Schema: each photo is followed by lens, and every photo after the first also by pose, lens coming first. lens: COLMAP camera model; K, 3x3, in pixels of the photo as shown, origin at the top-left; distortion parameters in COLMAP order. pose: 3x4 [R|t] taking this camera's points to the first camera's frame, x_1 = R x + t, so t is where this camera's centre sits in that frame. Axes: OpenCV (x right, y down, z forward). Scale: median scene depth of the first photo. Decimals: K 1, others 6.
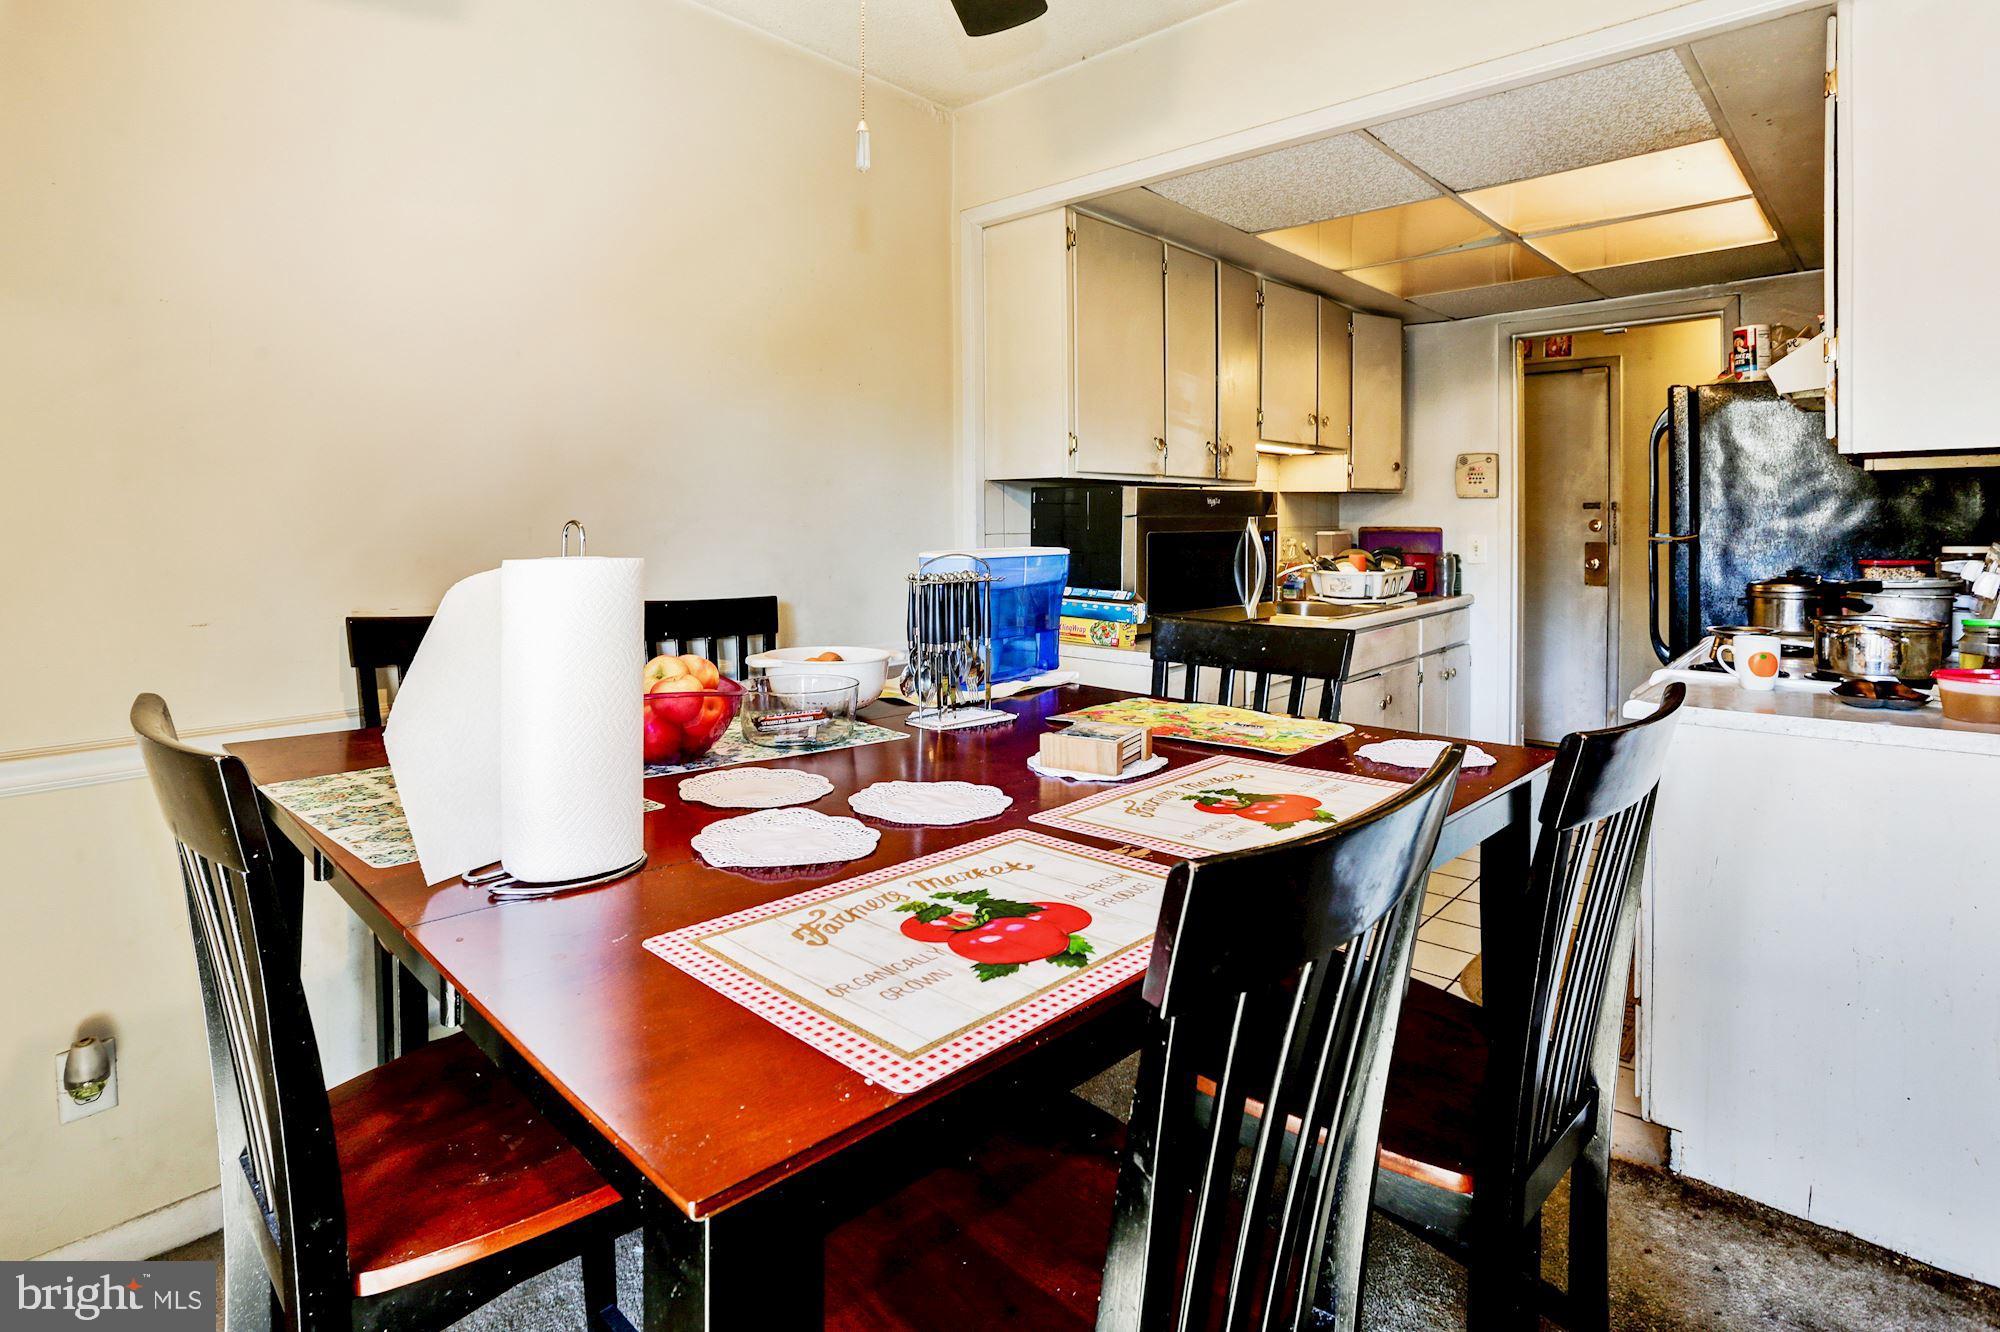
lens RADIAL K [[990.0, 0, 979.7], [0, 990.0, 535.9], [0, 0, 1]] dist [-0.038273, 0.007483]
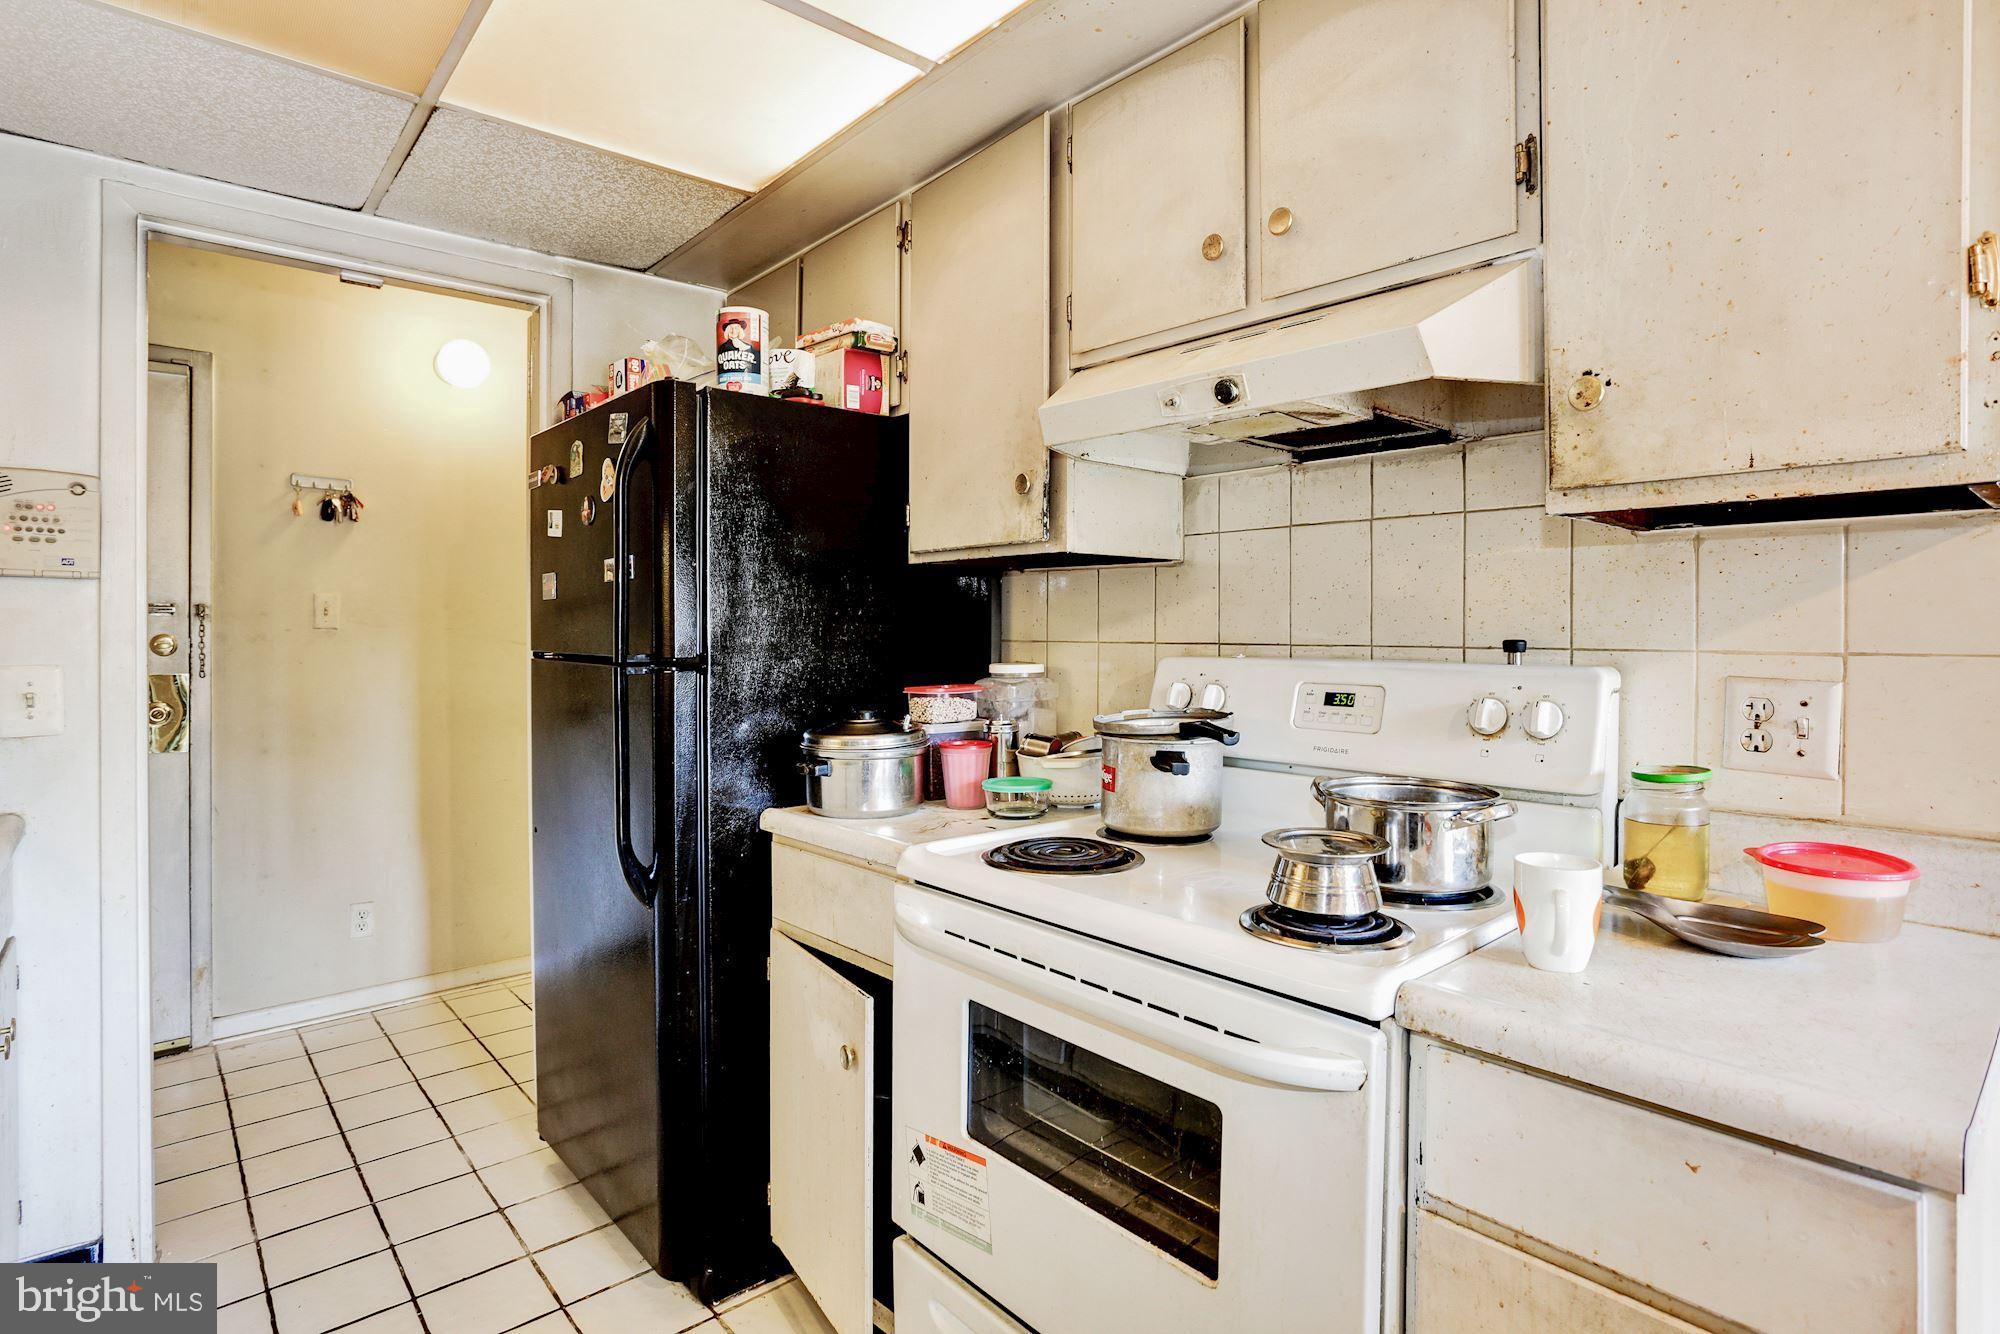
lens RADIAL K [[990.0, 0, 1017.1], [0, 990.0, 641.8], [0, 0, 1]] dist [-0.038273, 0.007483]
pose [[0.075872, -0.003364, 0.997112, 0.146106], [0.018277, 0.999831, 0.001983, -0.005538], [-0.996950, 0.018074, 0.075921, 0.594295]]
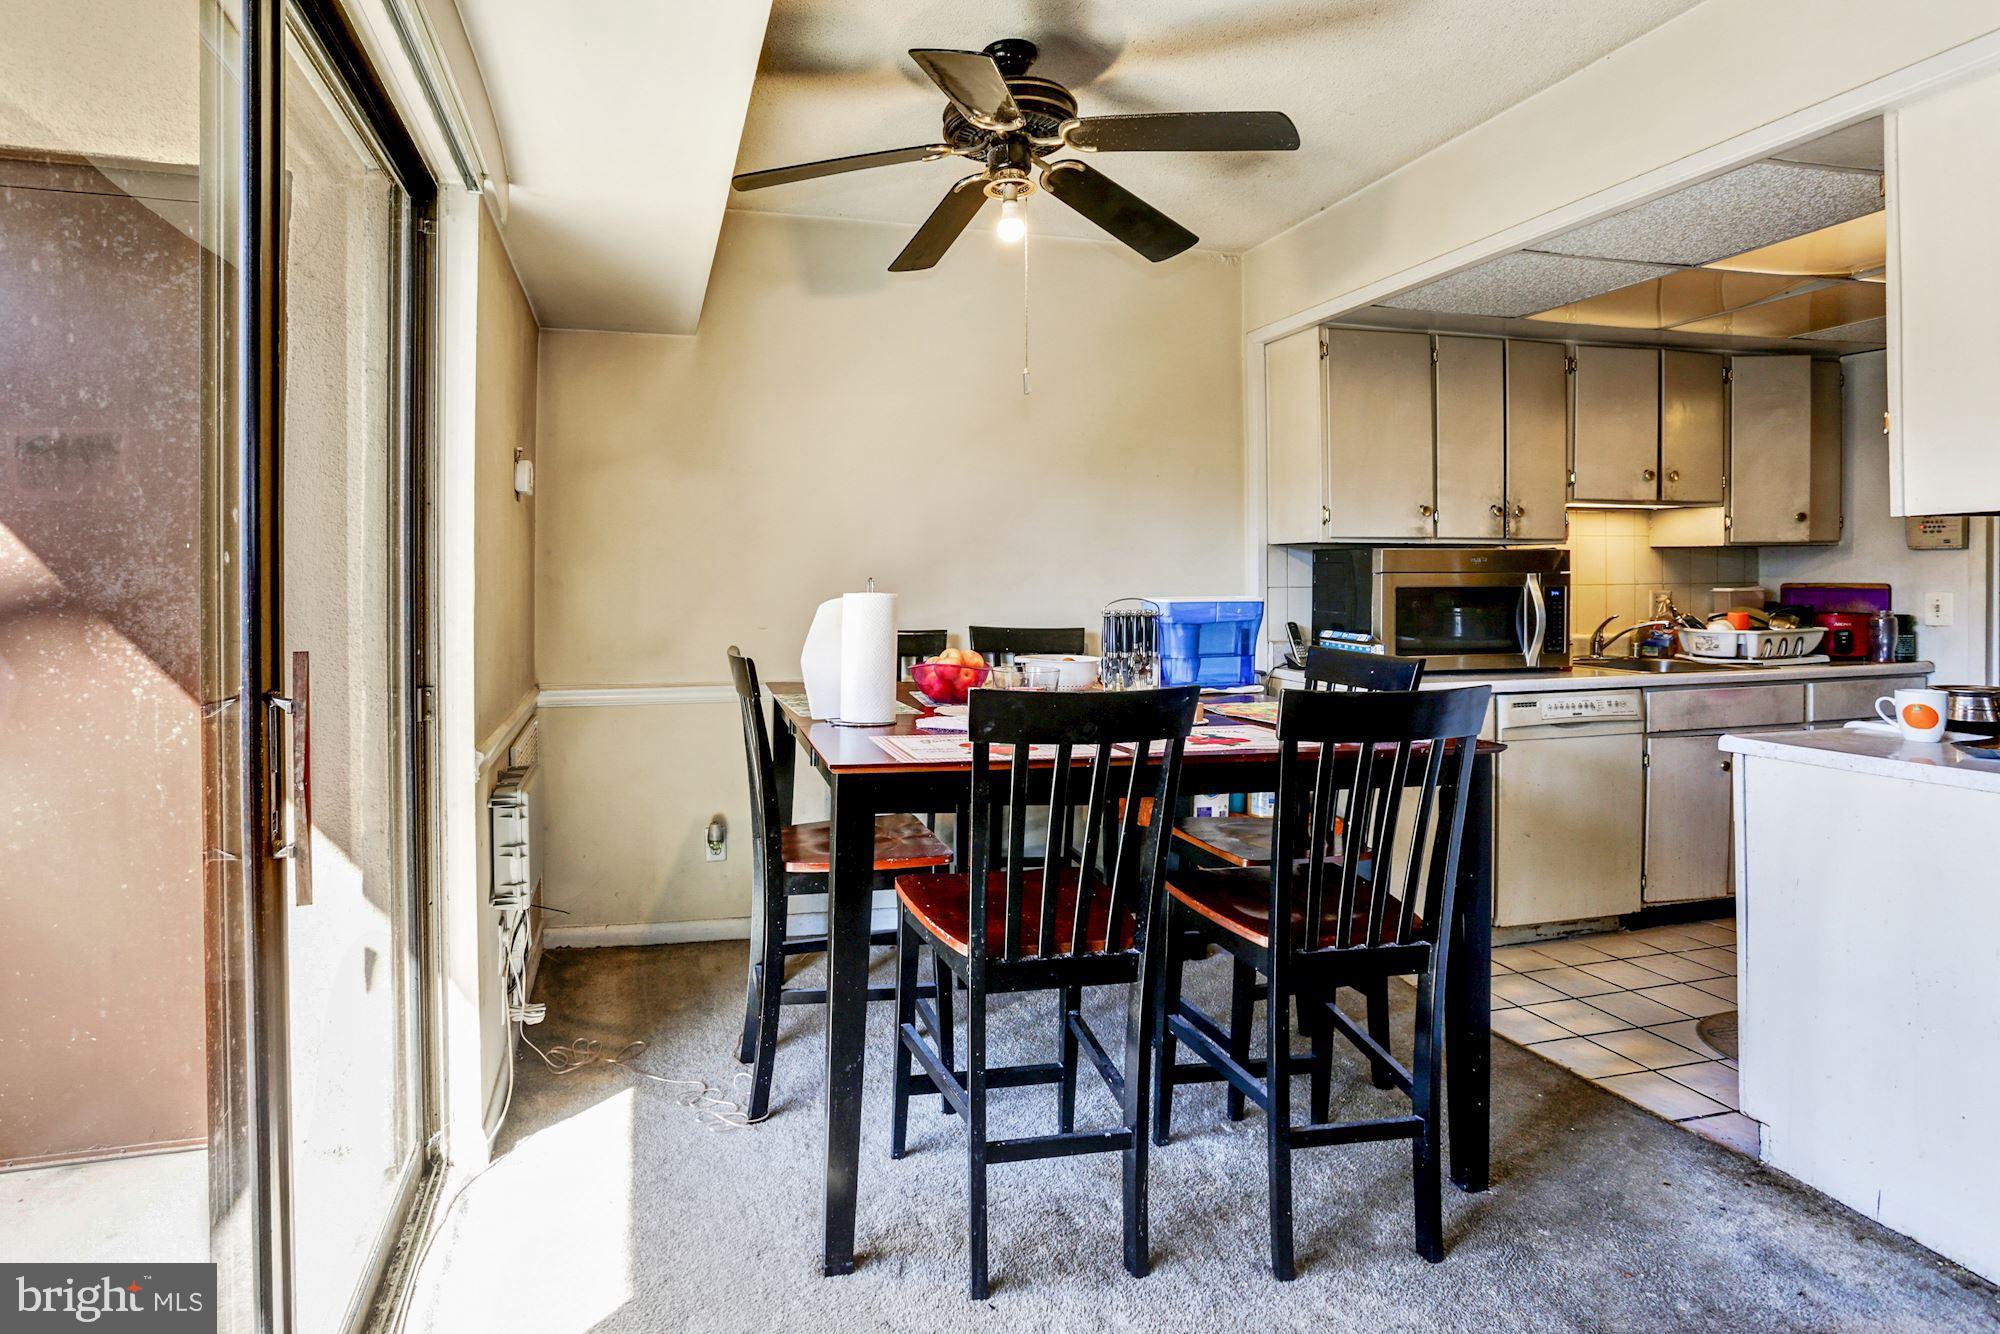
lens RADIAL K [[990.0, 0, 886.7], [0, 990.0, 577.0], [0, 0, 1]] dist [-0.038273, 0.007483]
pose [[0.828508, 0.000793, -0.559977, 0.227019], [-0.008335, 0.999906, -0.010916, 0.002037], [0.559916, 0.013711, 0.828436, -0.228056]]
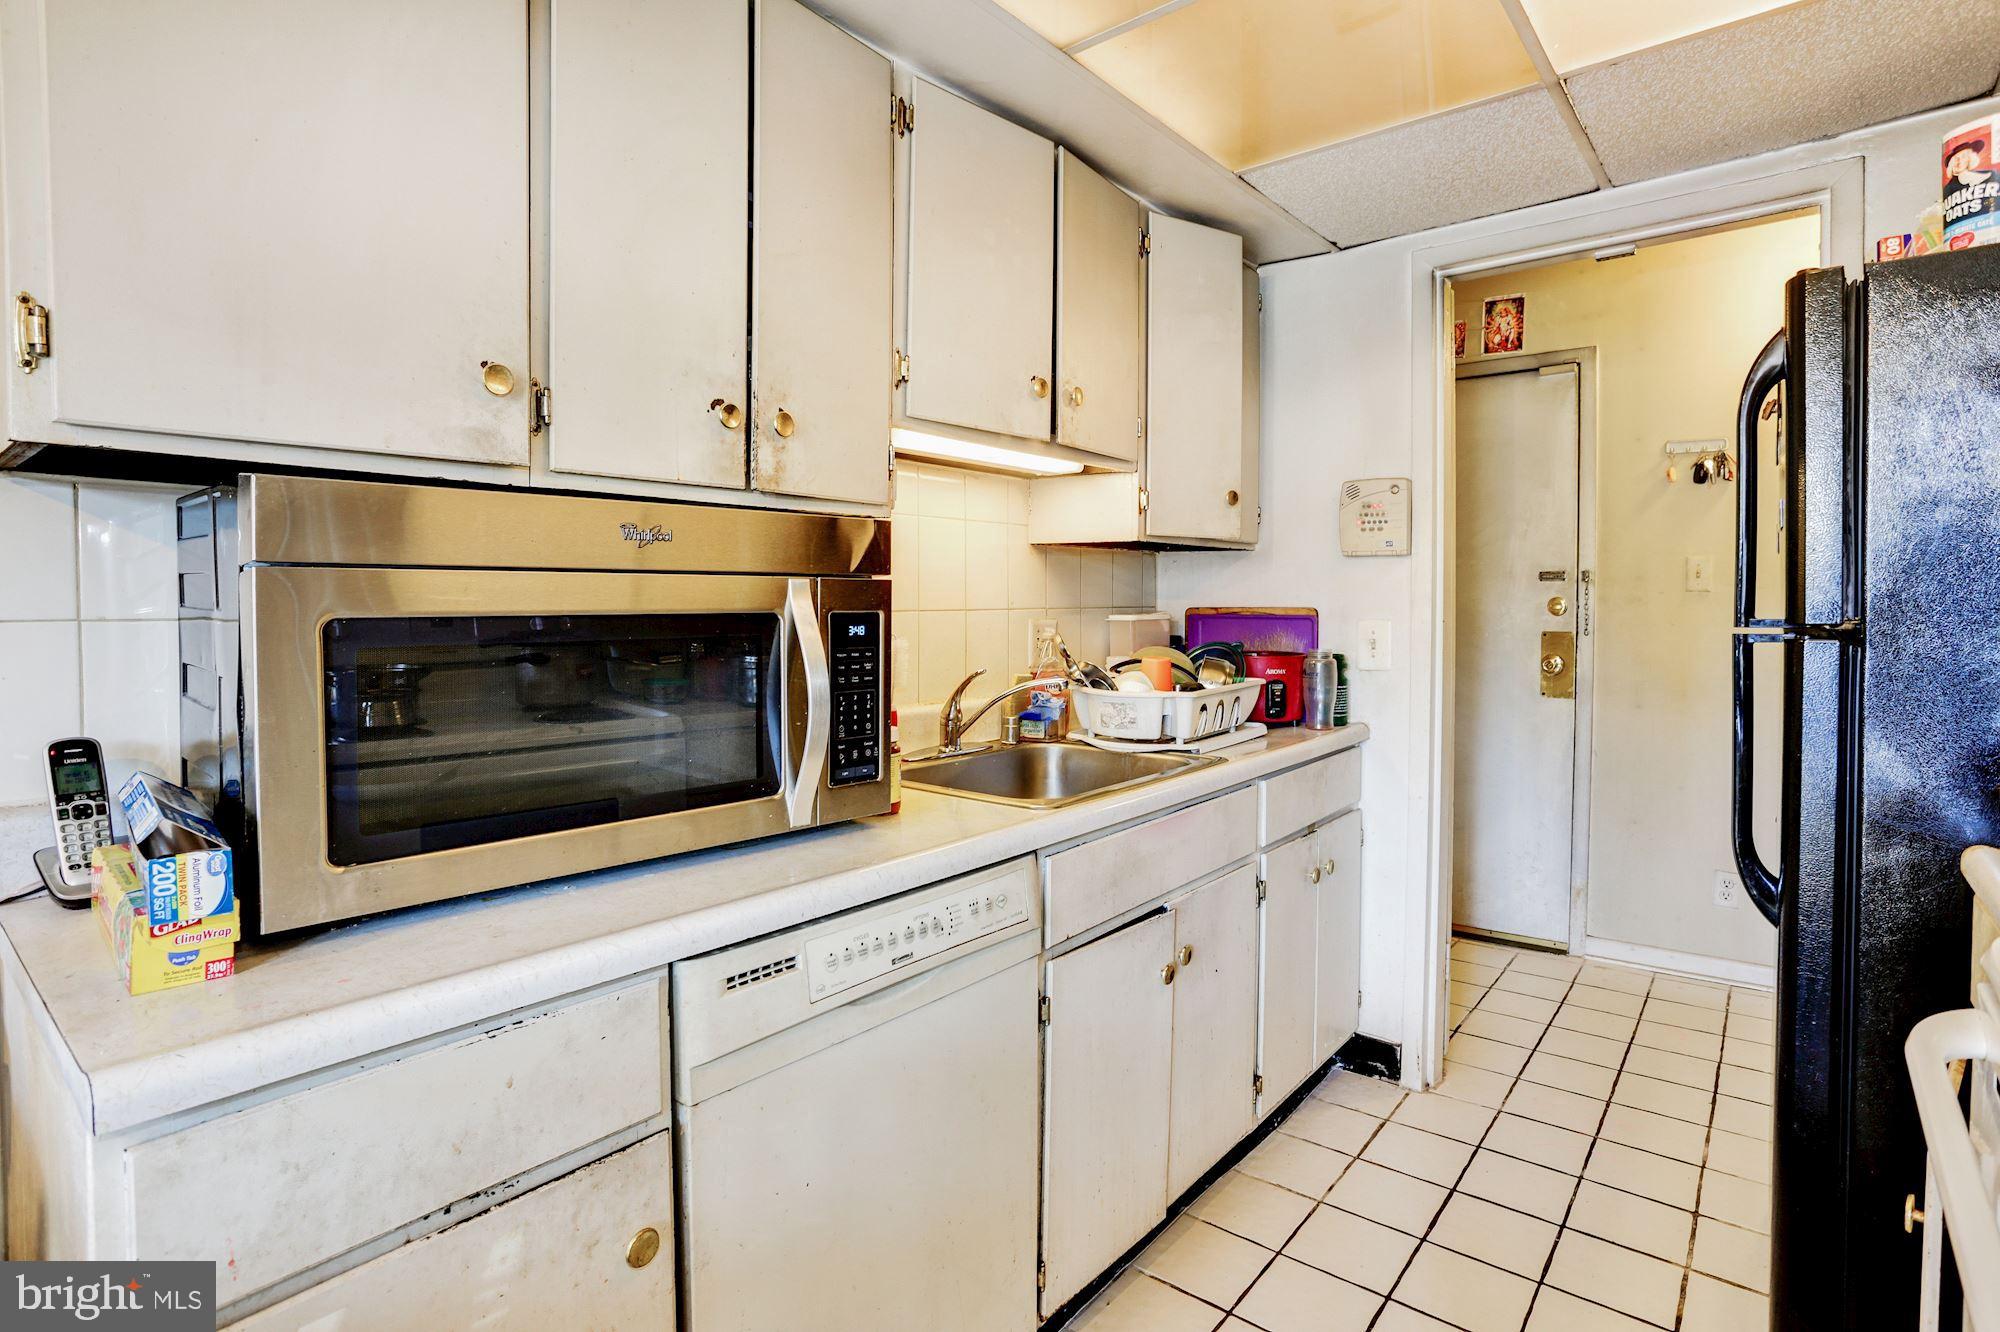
lens RADIAL K [[990.0, 0, 993.0], [0, 990.0, 635.1], [0, 0, 1]] dist [-0.038273, 0.007483]
pose [[0.997266, -0.000990, 0.073886, 0.255635], [-0.000175, 0.999876, 0.015748, -0.001733], [-0.073892, -0.015718, 0.997142, 0.466949]]
